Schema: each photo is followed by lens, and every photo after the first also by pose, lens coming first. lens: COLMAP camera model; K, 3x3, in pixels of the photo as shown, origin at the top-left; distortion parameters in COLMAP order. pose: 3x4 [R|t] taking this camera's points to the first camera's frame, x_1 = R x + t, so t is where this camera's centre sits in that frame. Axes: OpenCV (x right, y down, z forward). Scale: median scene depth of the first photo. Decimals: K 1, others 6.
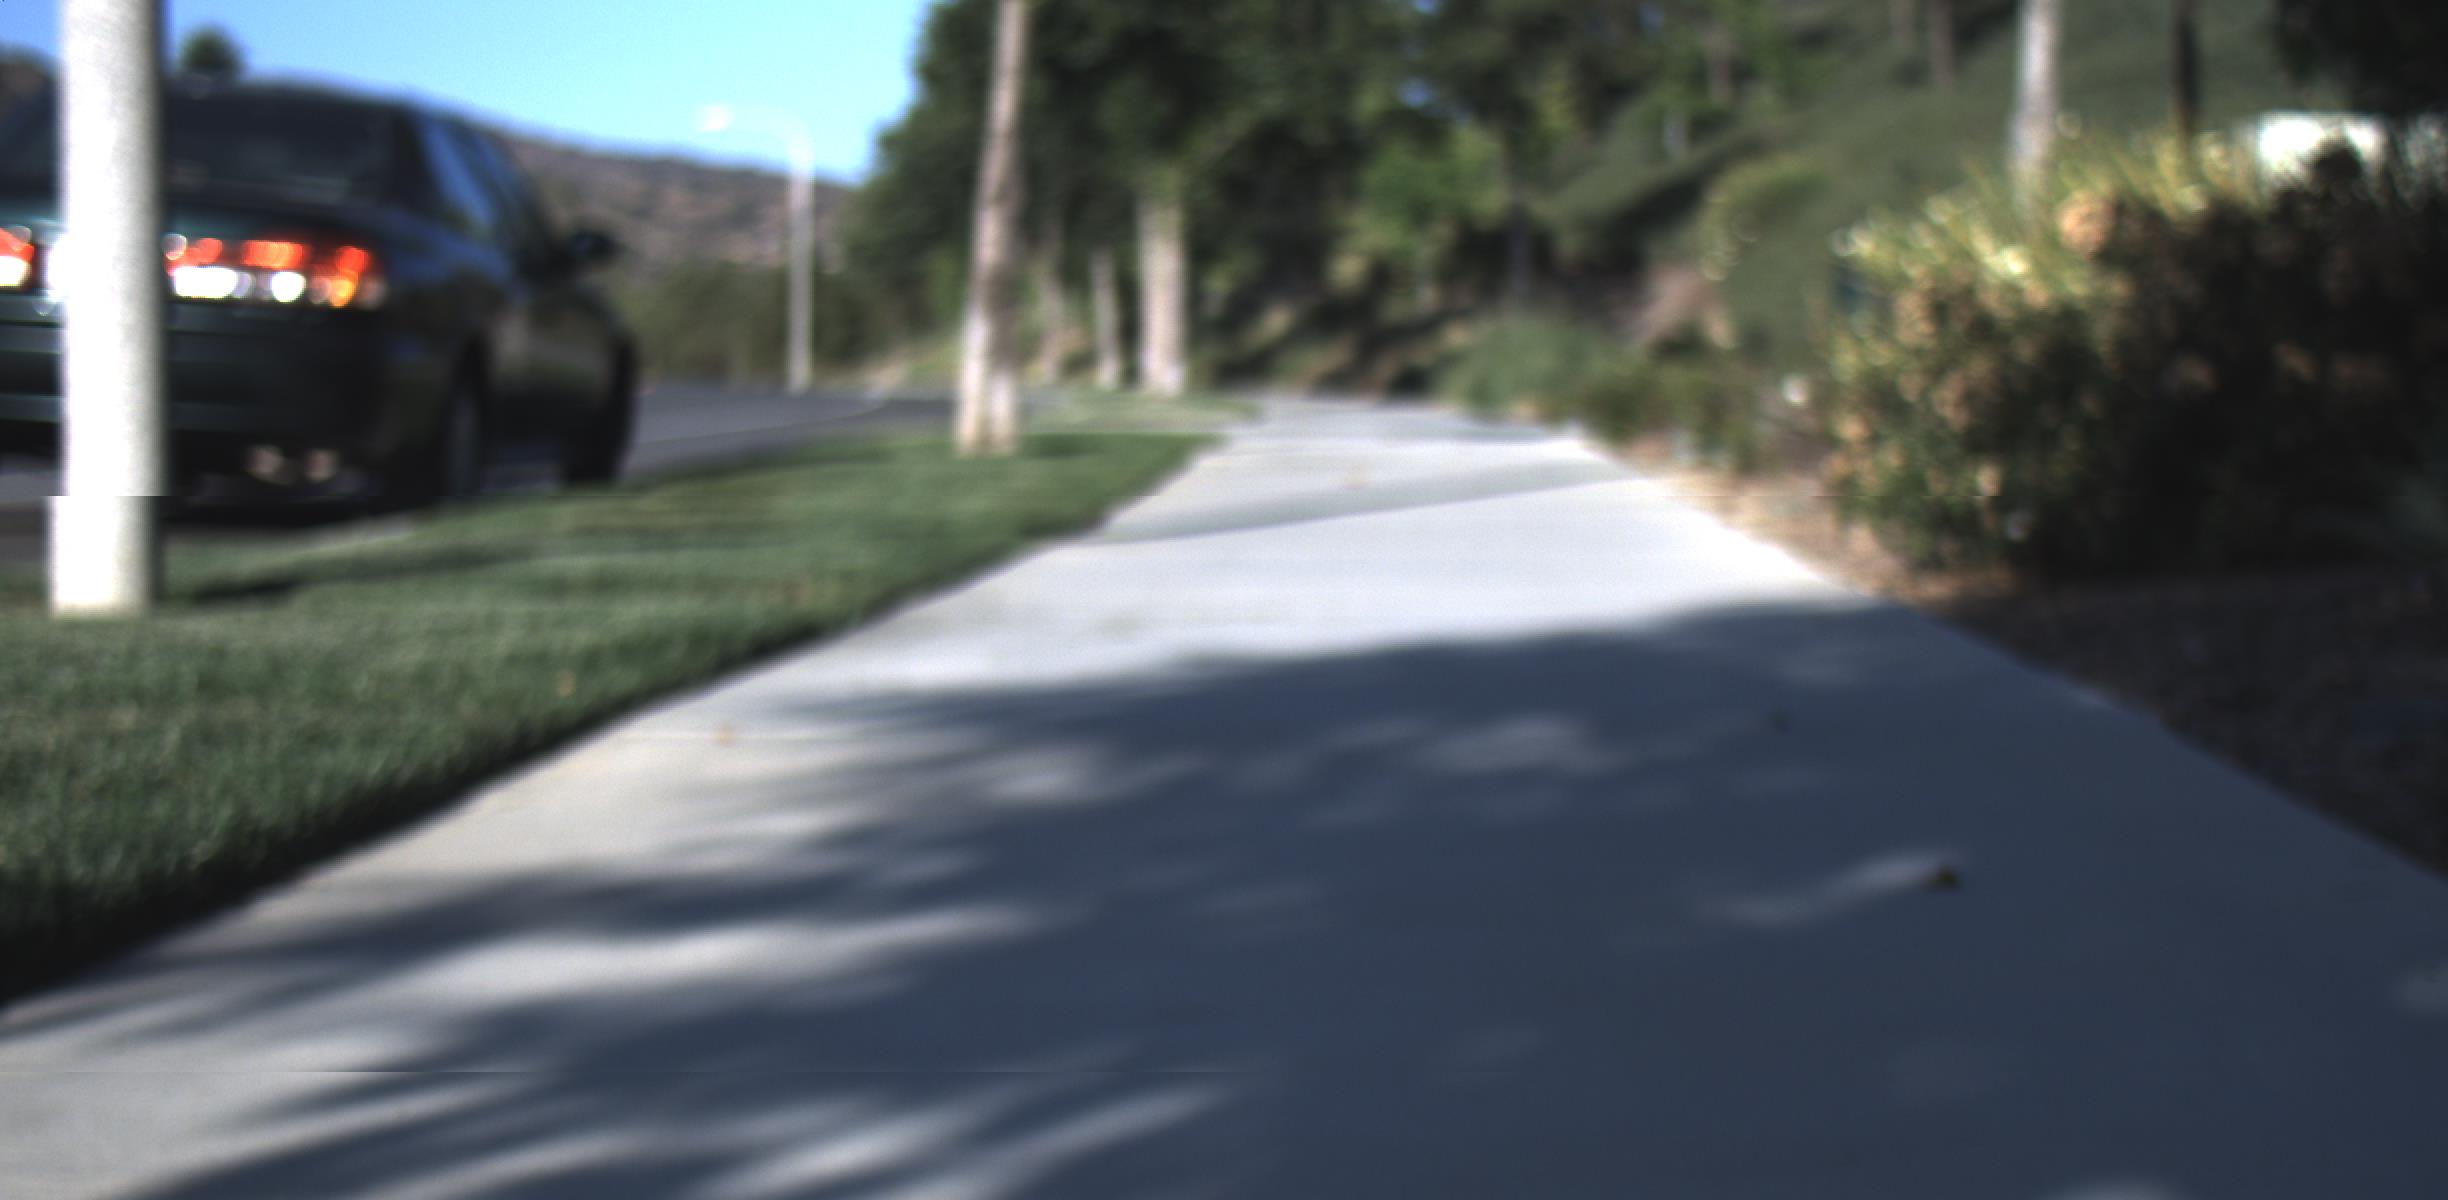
lens RADIAL K [[6591.1, 0, 1258.6], [0, 6591.1, 600.7], [0, 0, 1]] dist [0.134411, 5.947908]
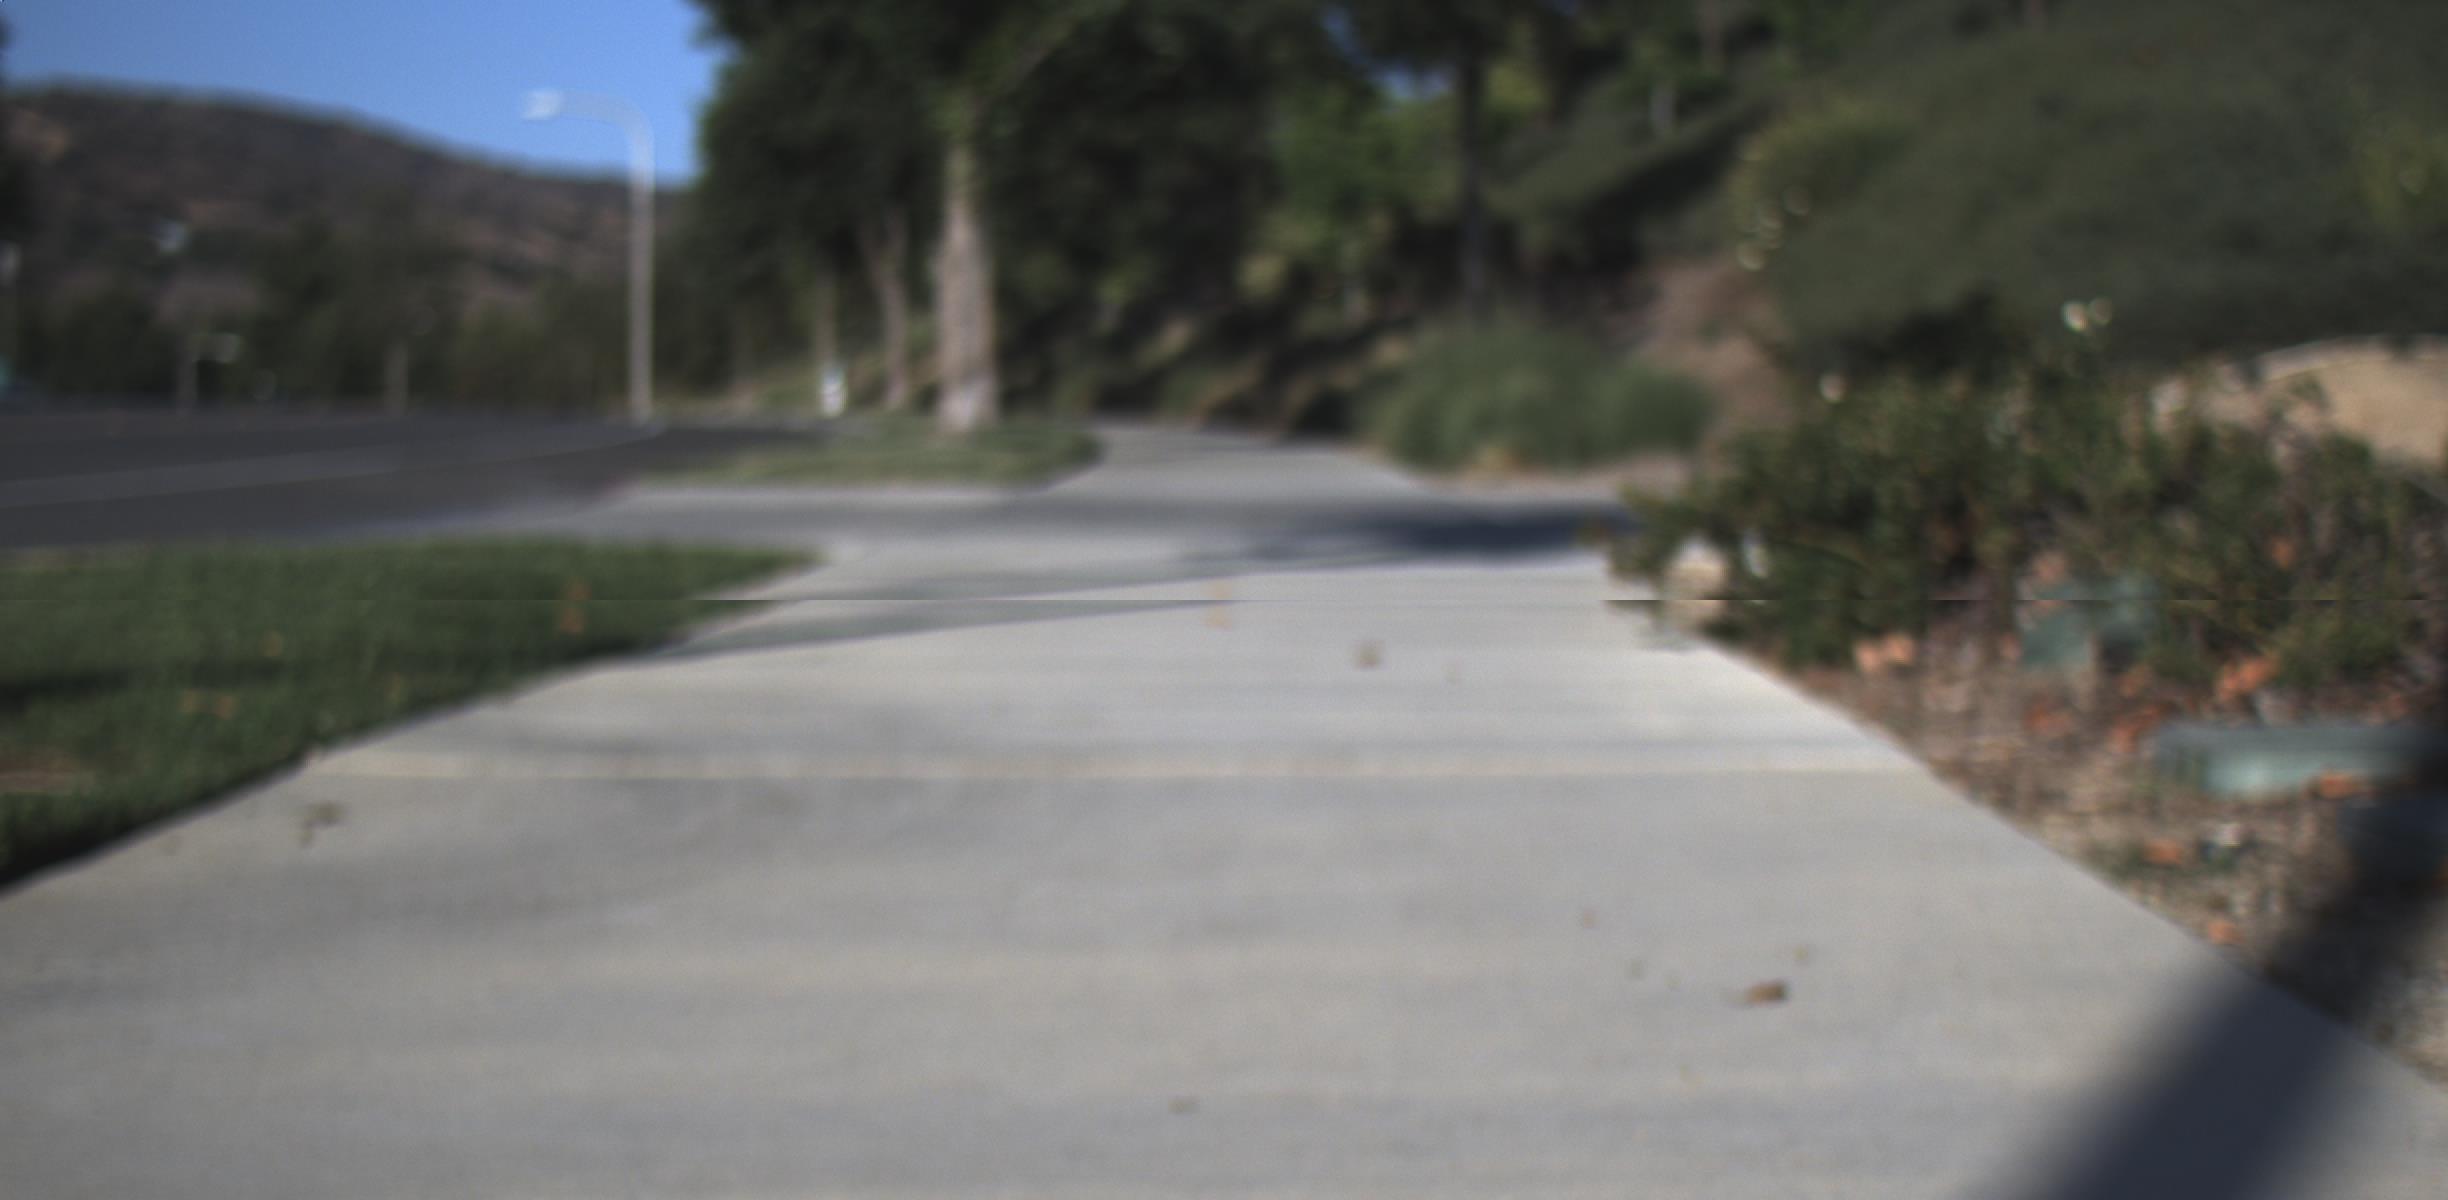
lens RADIAL K [[6591.1, 0, 1258.6], [0, 6591.1, 600.7], [0, 0, 1]] dist [0.134411, 5.947908]
pose [[0.999959, 0.002554, 0.008672, 0.008641], [-0.002520, 0.999989, -0.003951, -0.009014], [-0.008682, 0.003929, 0.999955, 0.253603]]
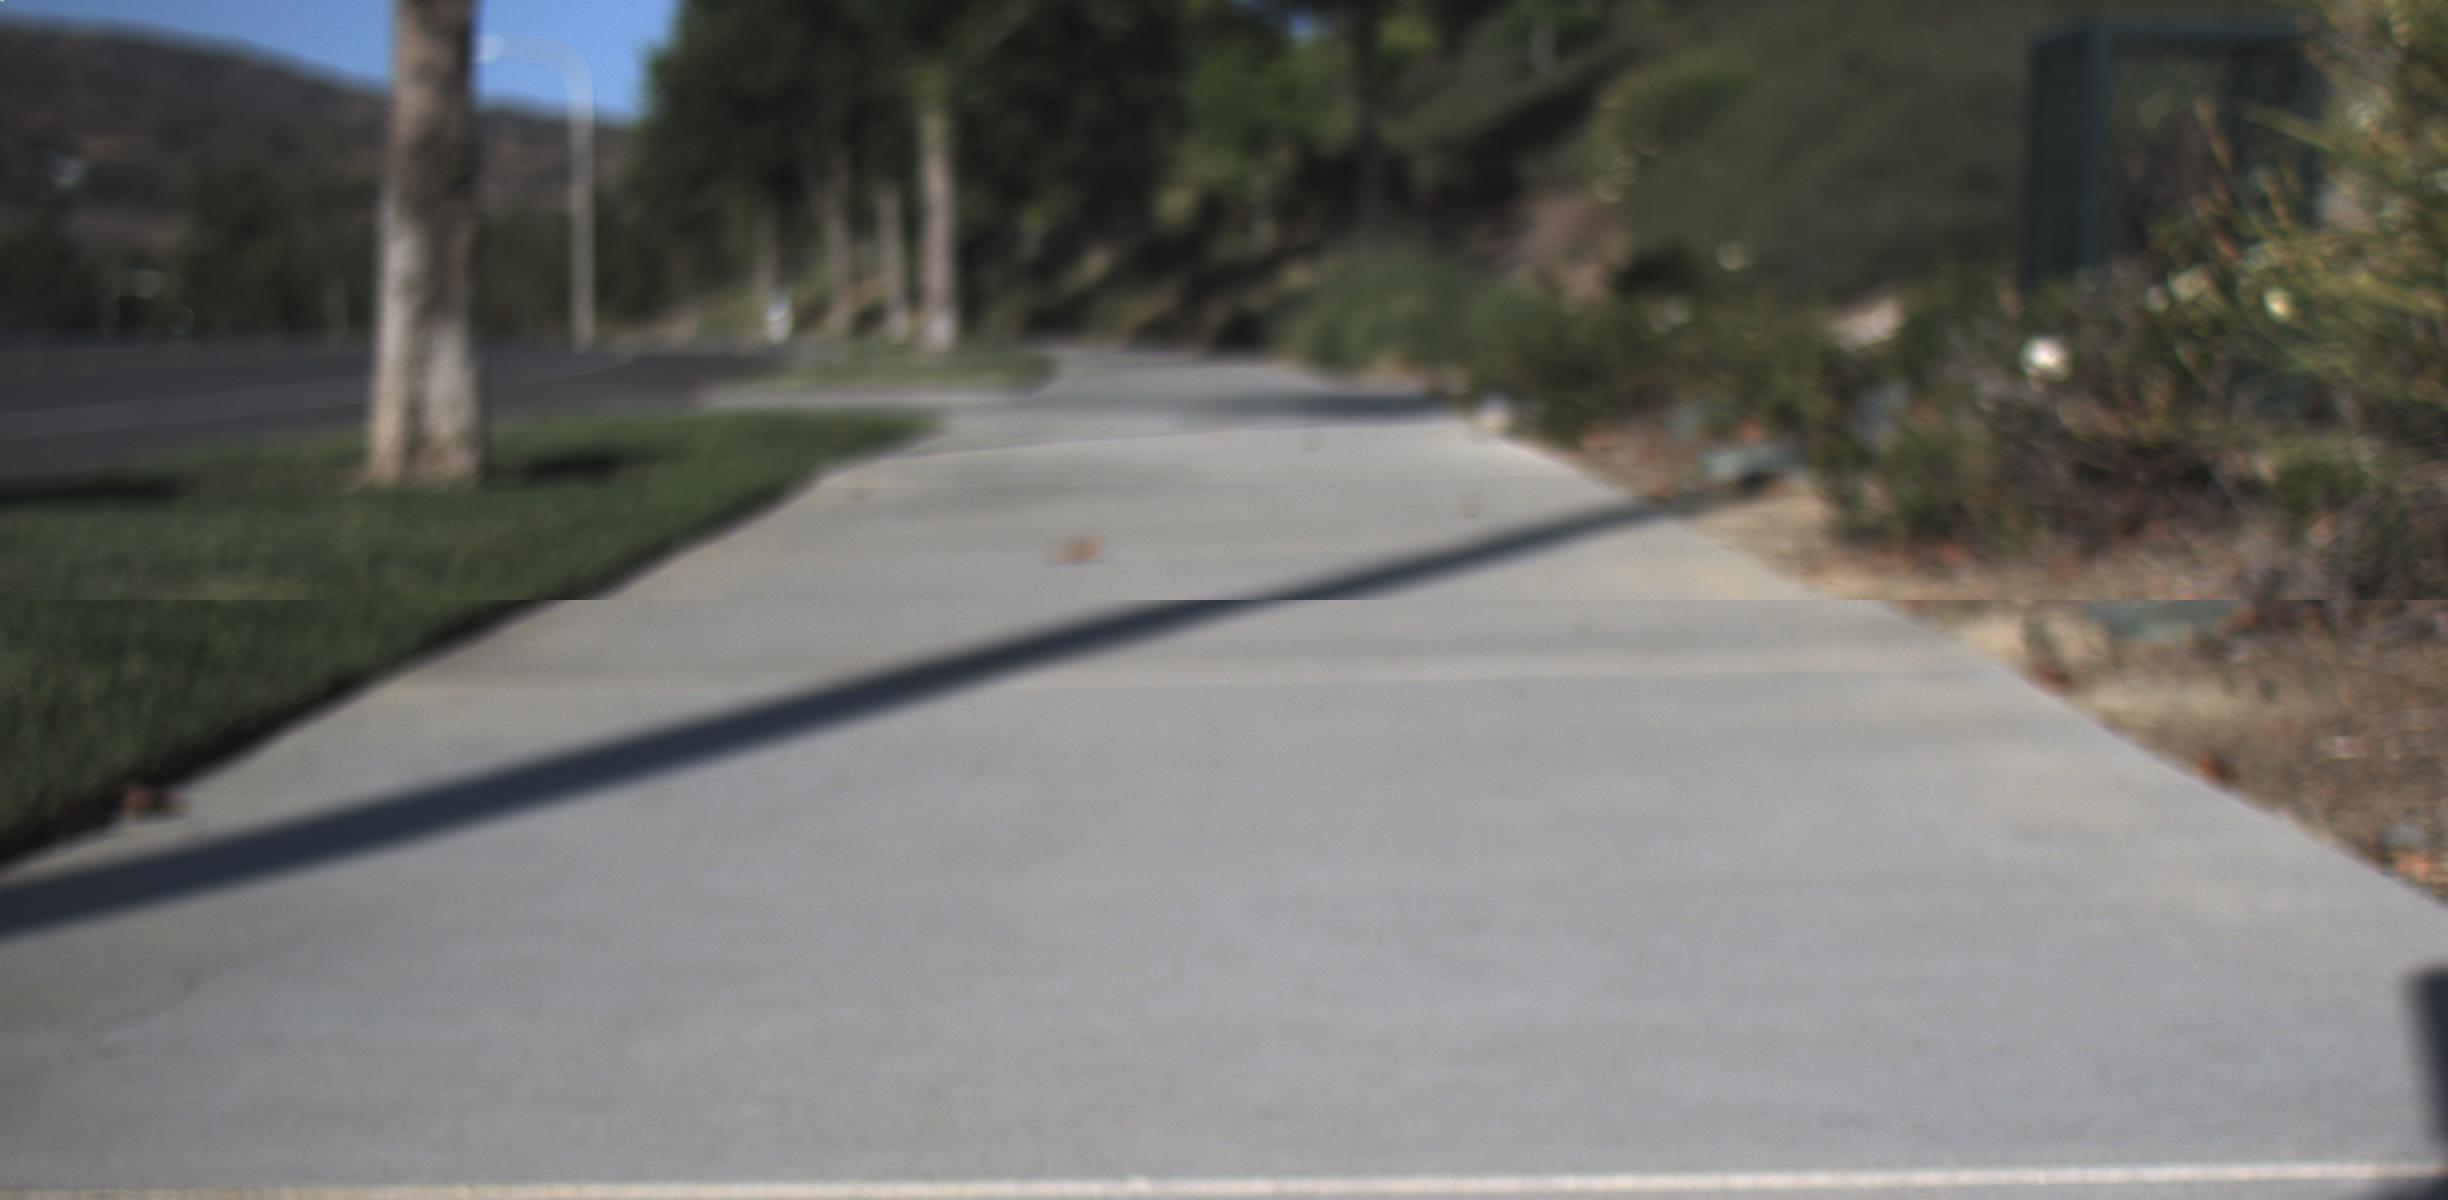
lens RADIAL K [[6591.1, 0, 1258.6], [0, 6591.1, 600.7], [0, 0, 1]] dist [0.134411, 5.947908]
pose [[0.999662, -0.011420, 0.023354, 0.004800], [0.011236, 0.999905, 0.007999, -0.005418], [-0.023443, -0.007734, 0.999695, 0.155822]]
